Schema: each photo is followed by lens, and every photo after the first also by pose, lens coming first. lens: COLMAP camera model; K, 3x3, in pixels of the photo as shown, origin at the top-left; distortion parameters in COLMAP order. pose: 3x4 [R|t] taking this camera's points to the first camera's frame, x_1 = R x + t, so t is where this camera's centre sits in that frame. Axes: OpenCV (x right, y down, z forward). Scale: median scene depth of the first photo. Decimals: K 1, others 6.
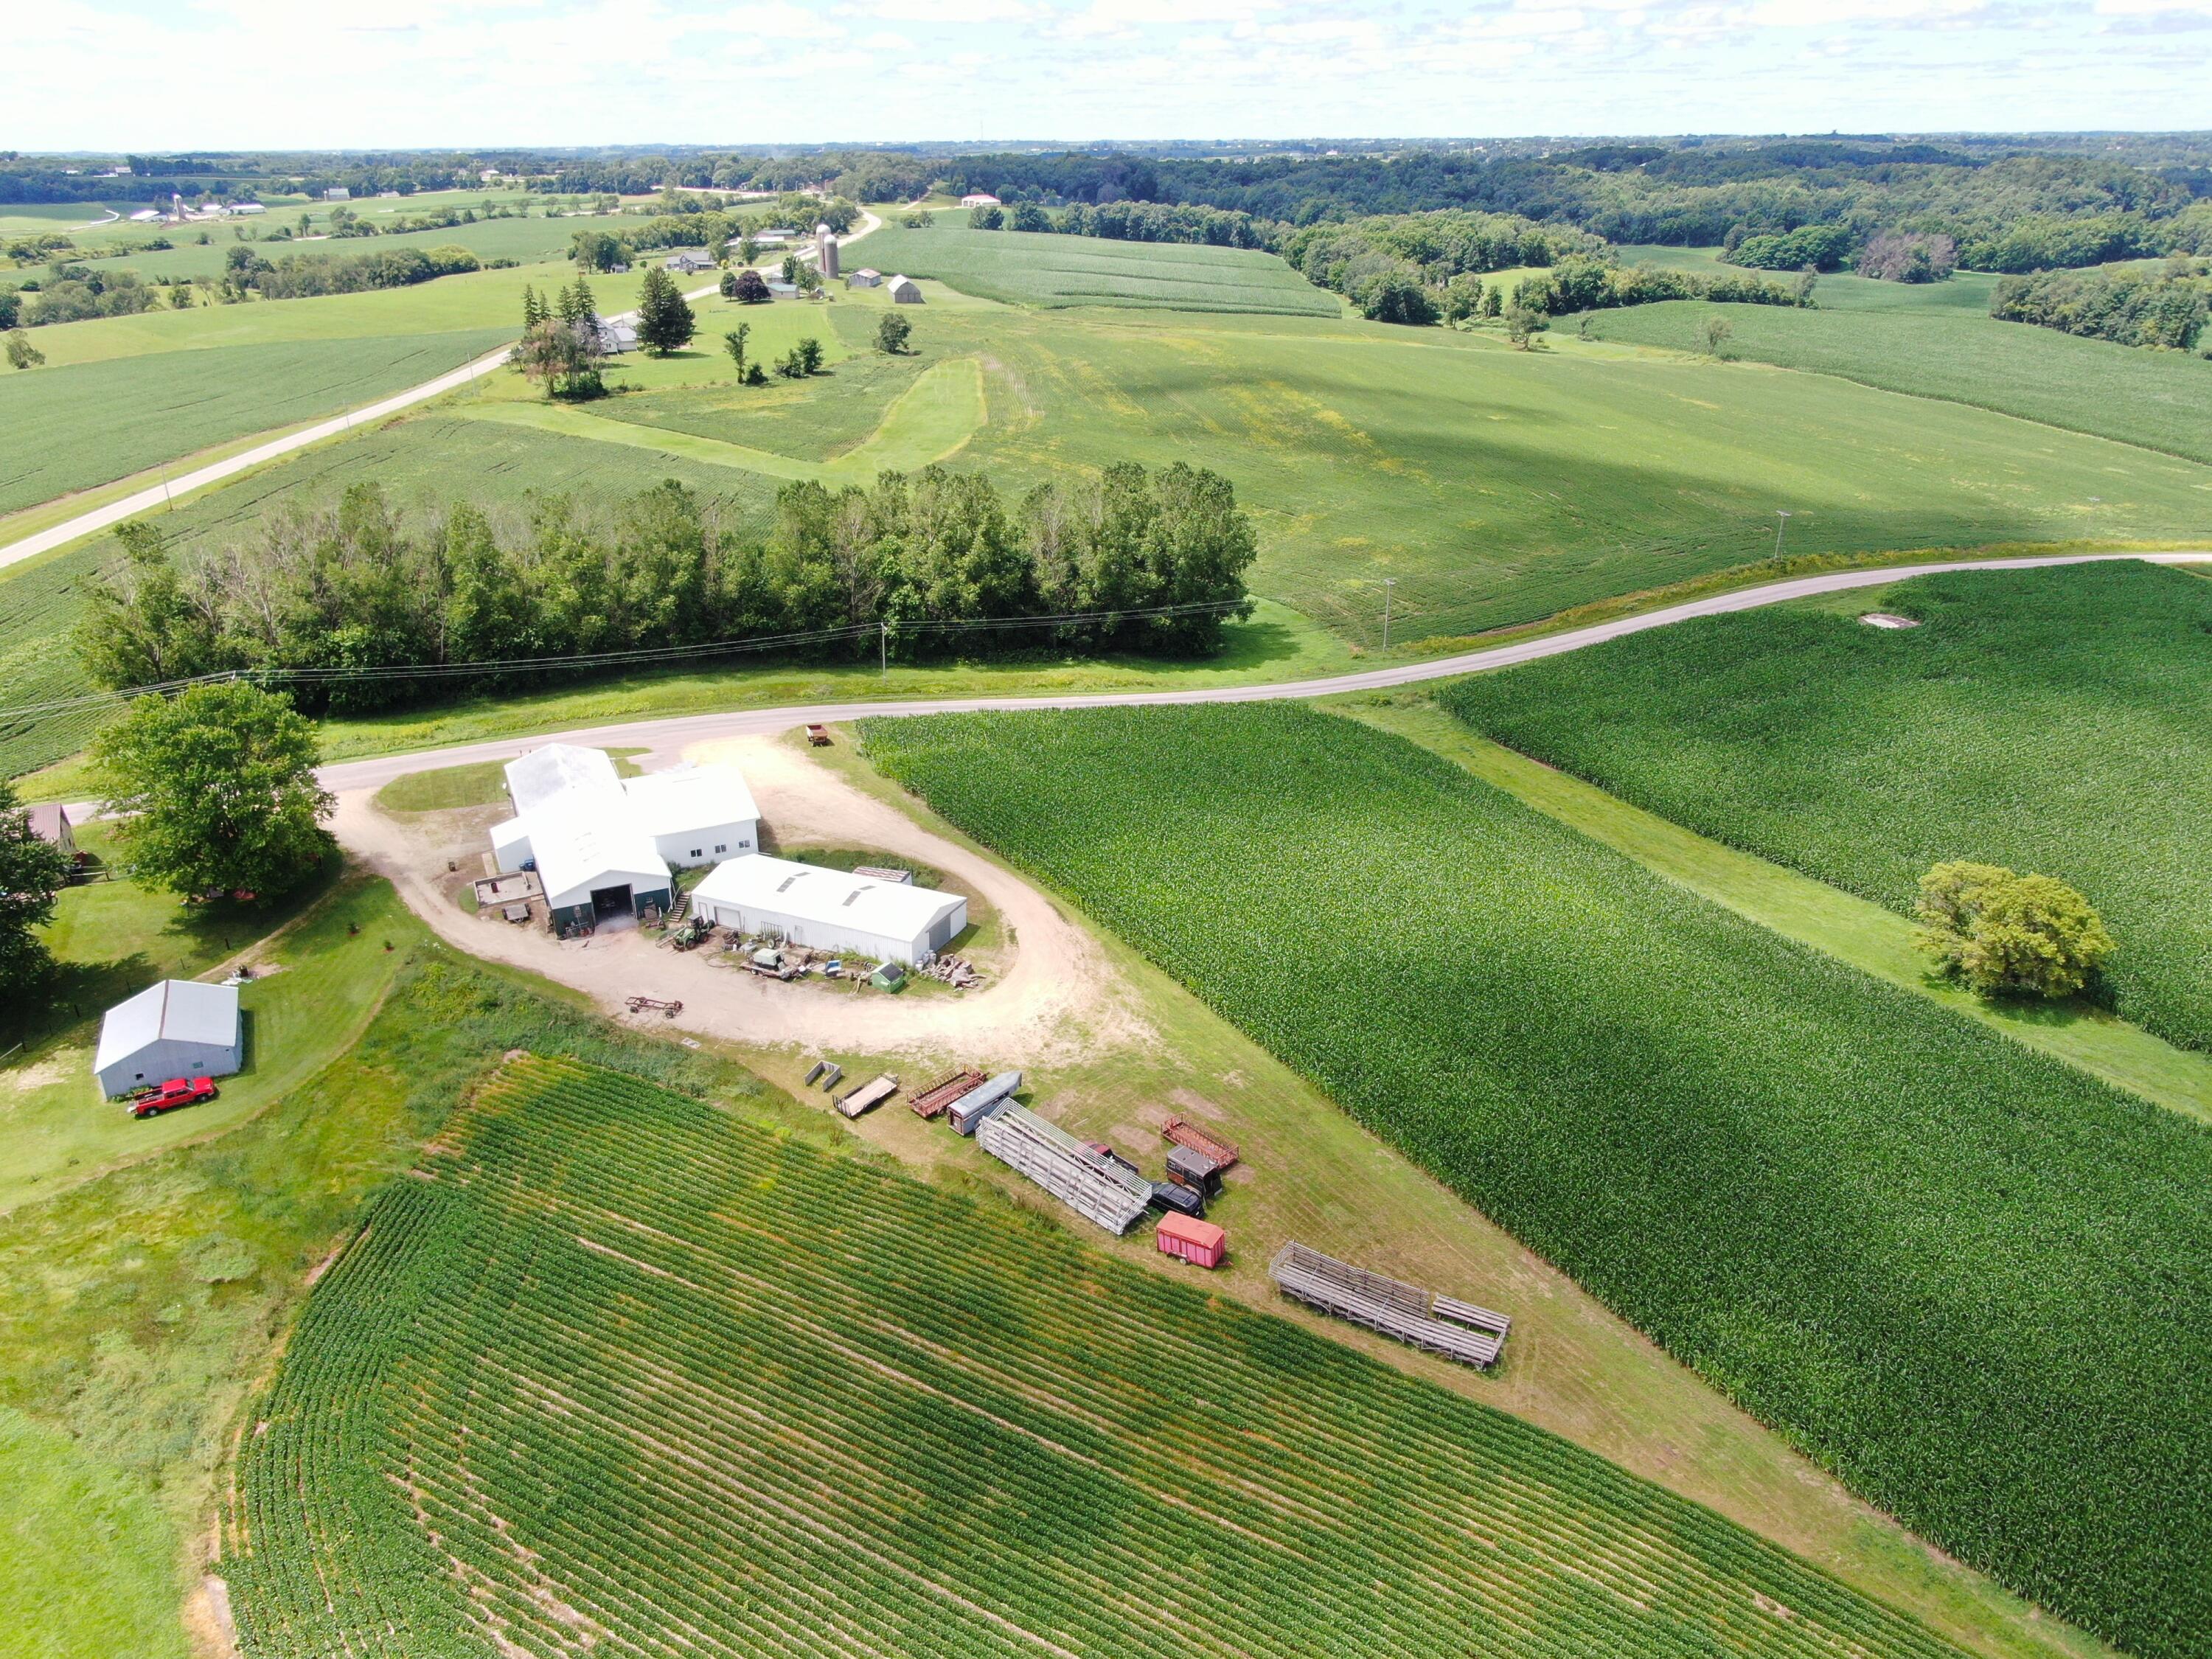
lens RADIAL K [[1599.6, 0, 1107.0], [0, 1599.6, 821.2], [0, 0, 1]] dist [-0.024897, 0.018056]
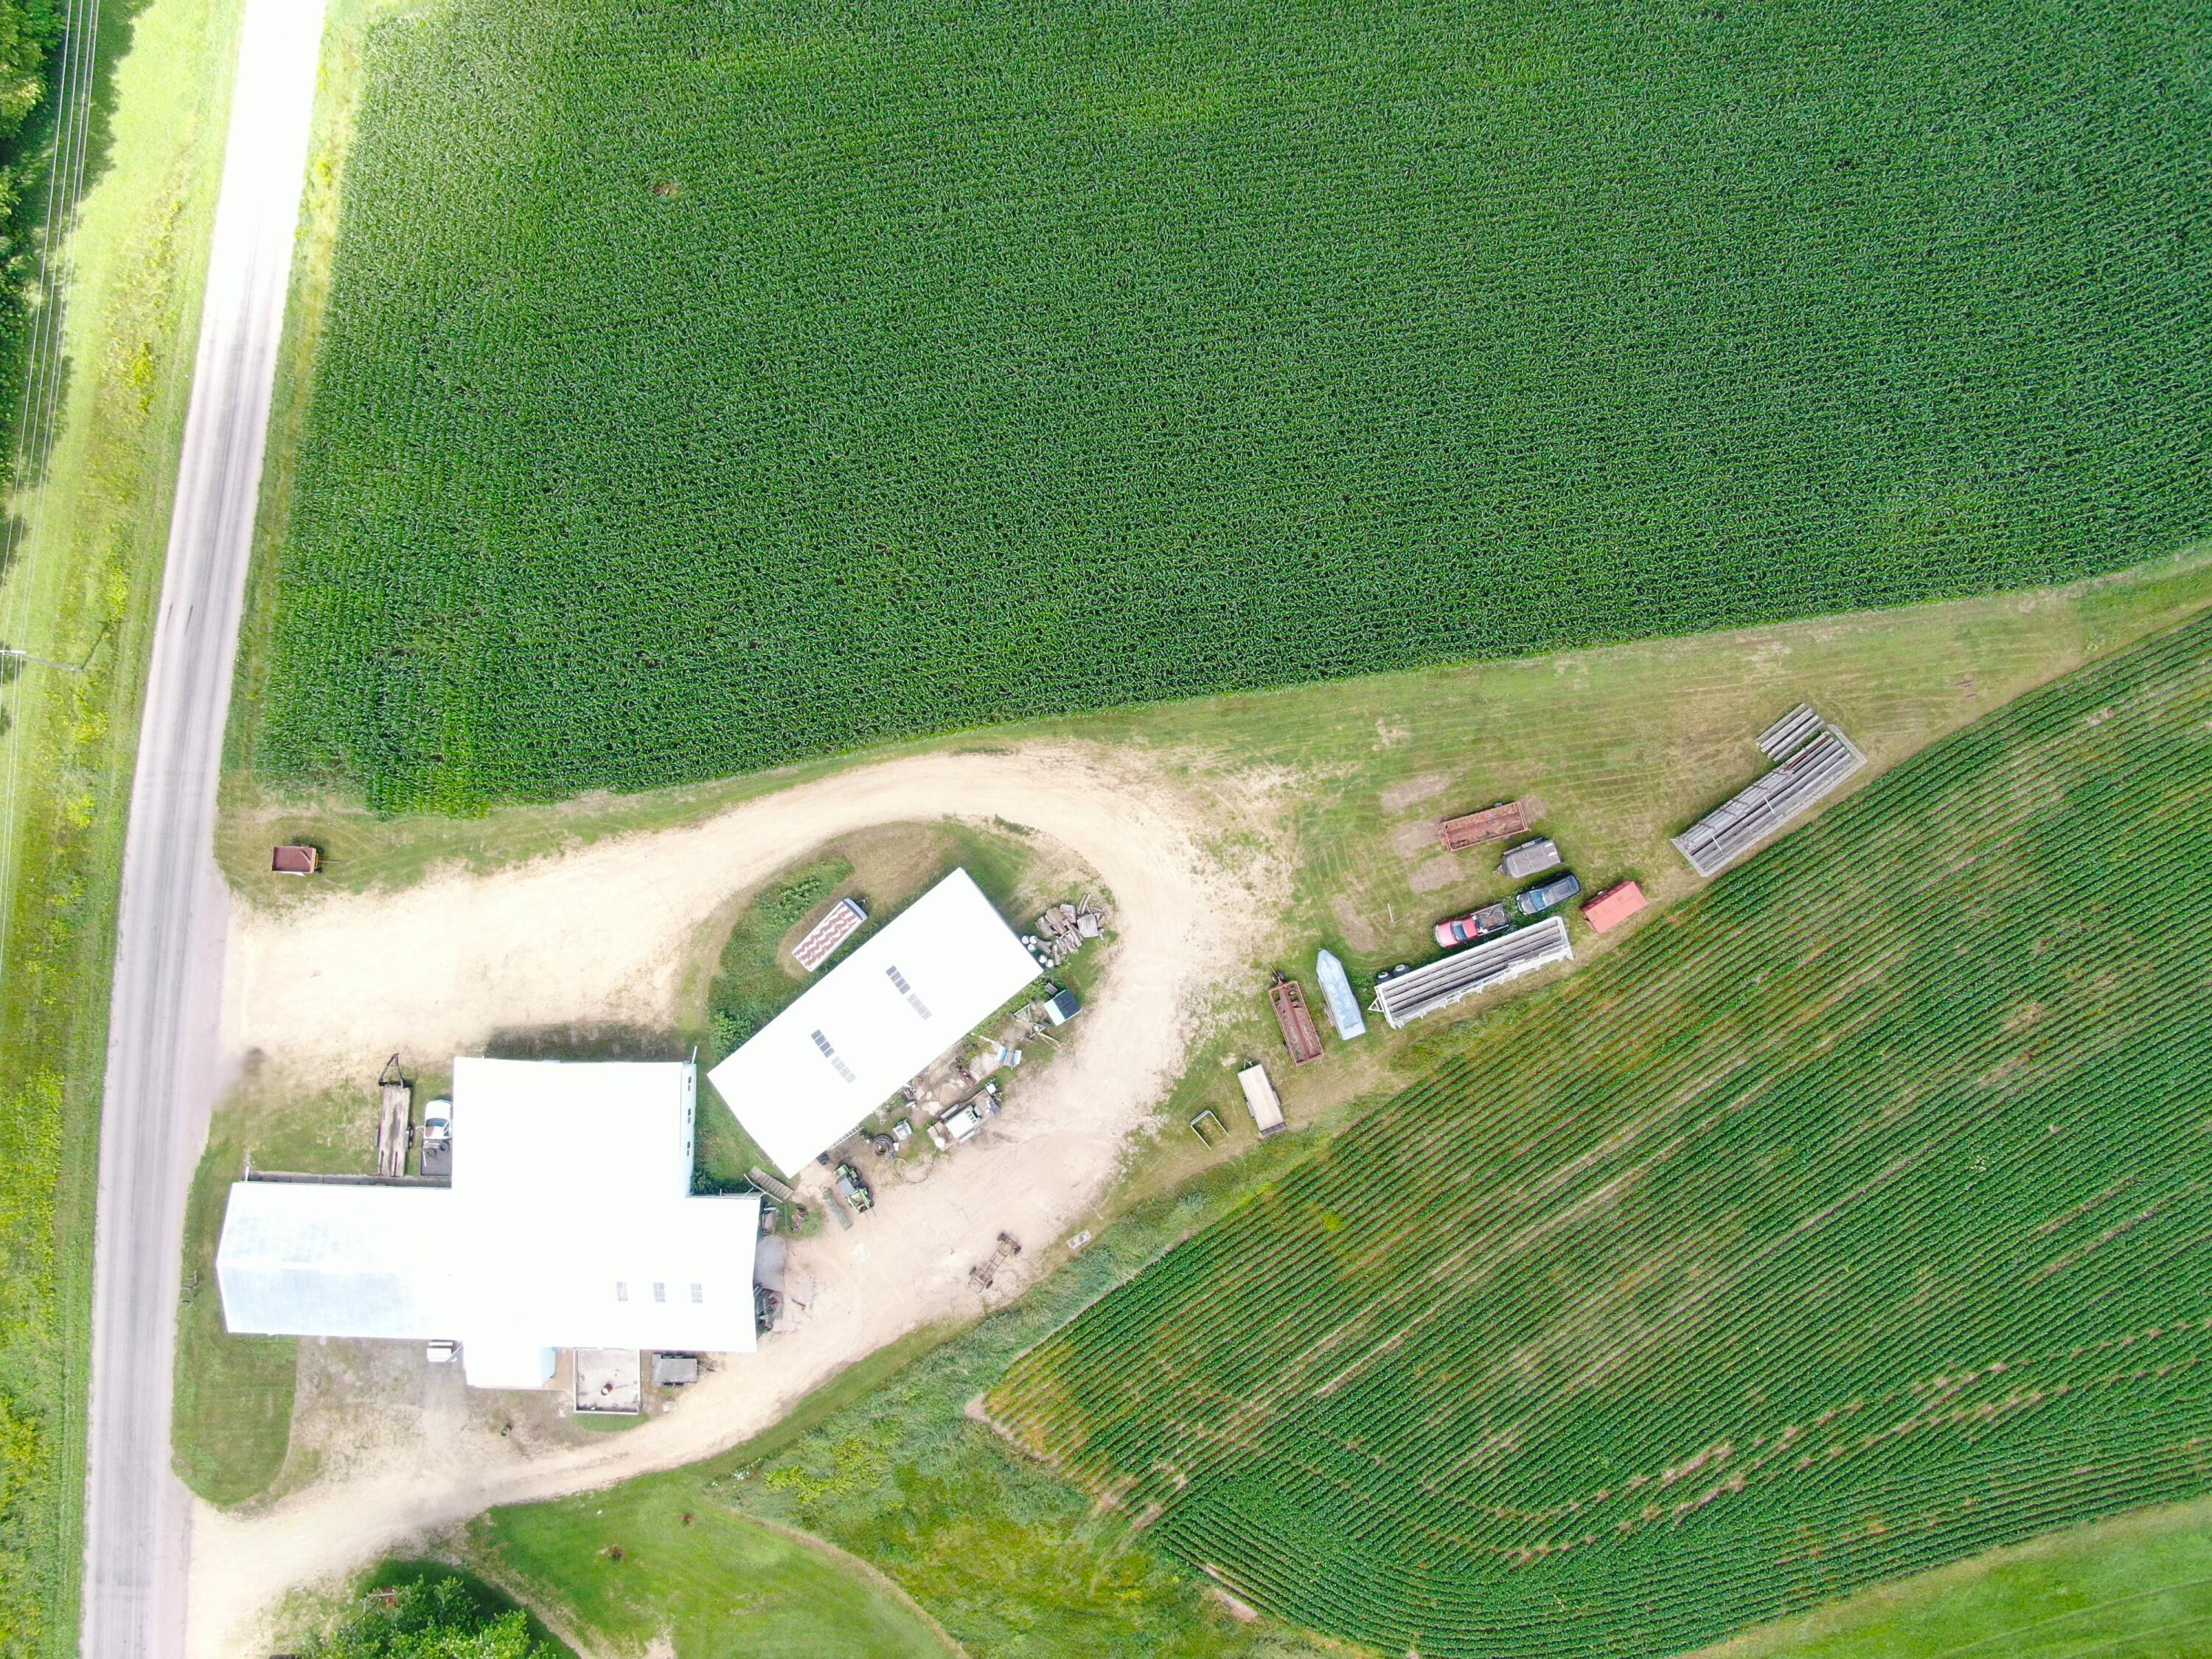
lens RADIAL K [[1599.6, 0, 1095.4], [0, 1599.6, 835.2], [0, 0, 1]] dist [-0.024897, 0.018056]
pose [[0.439967, -0.897986, 0.007062, -0.034026], [0.378877, 0.192749, 0.905152, -0.439511], [-0.814175, -0.395561, 0.425030, 0.421983]]
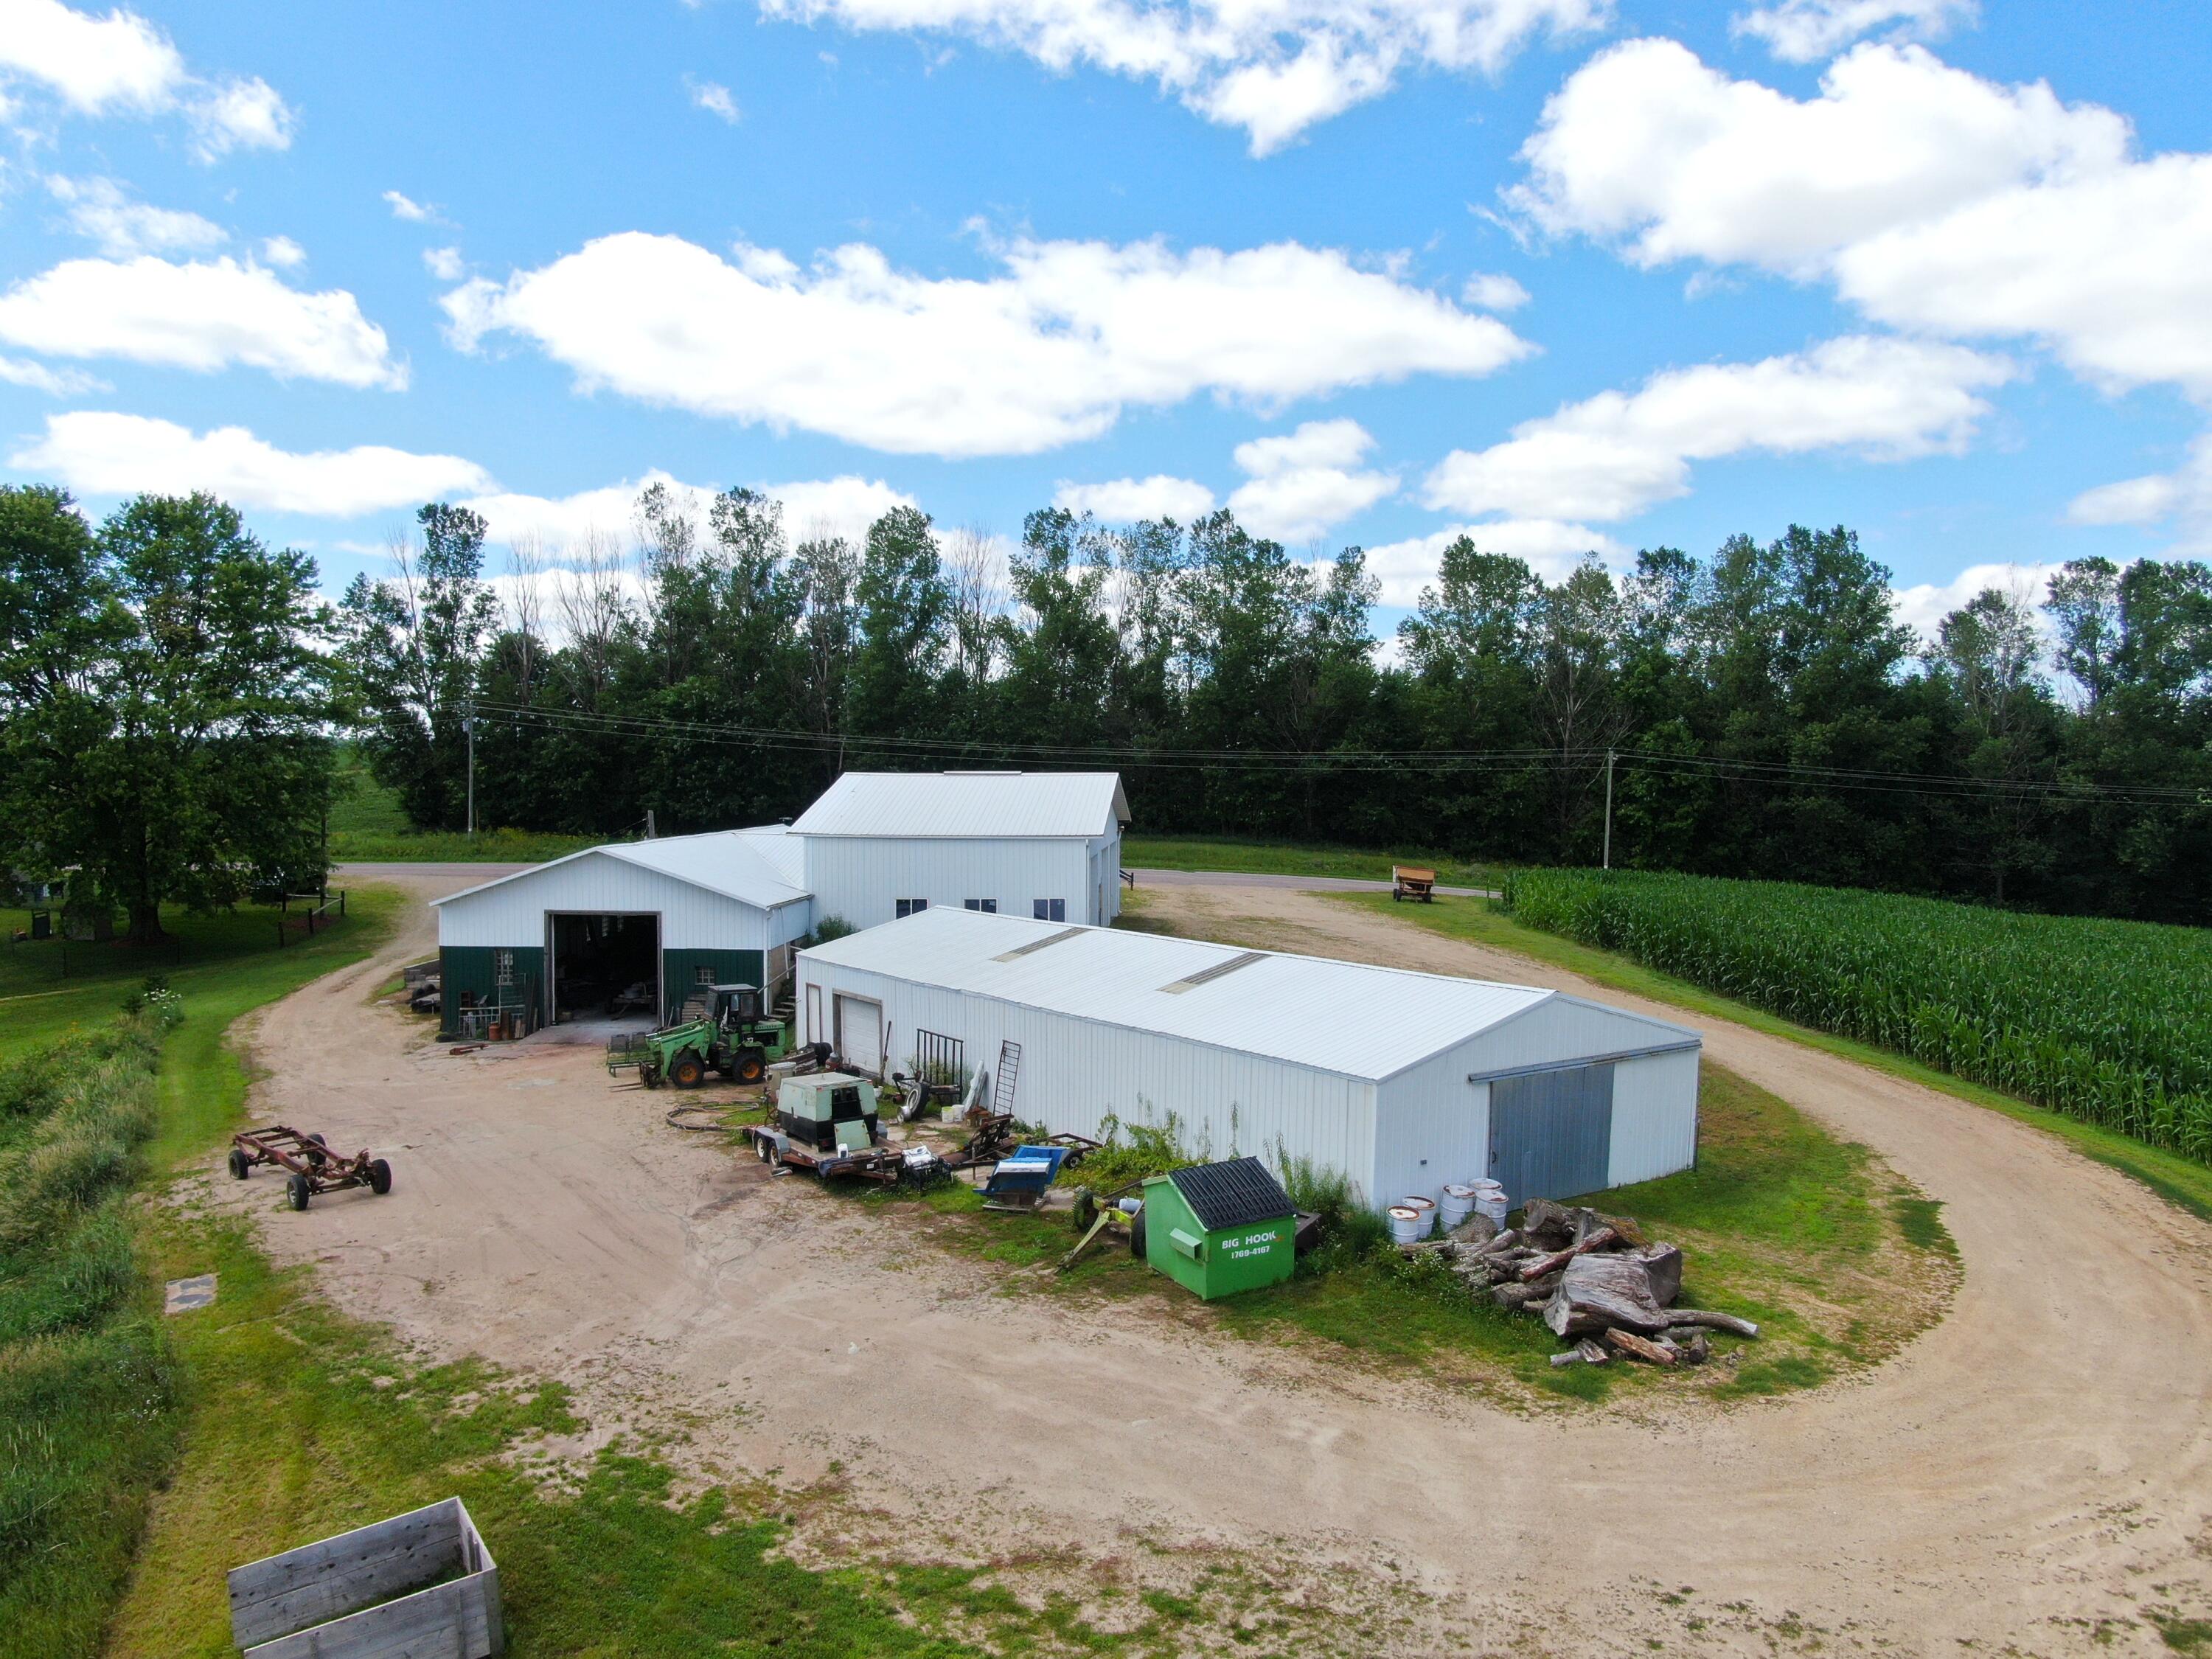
lens RADIAL K [[1599.6, 0, 1097.0], [0, 1599.6, 829.5], [0, 0, 1]] dist [-0.024897, 0.018056]
pose [[0.869743, 0.025929, -0.492823, -0.035253], [-0.202909, 0.929092, -0.309217, 0.074492], [0.449860, 0.368938, 0.813333, 0.522514]]
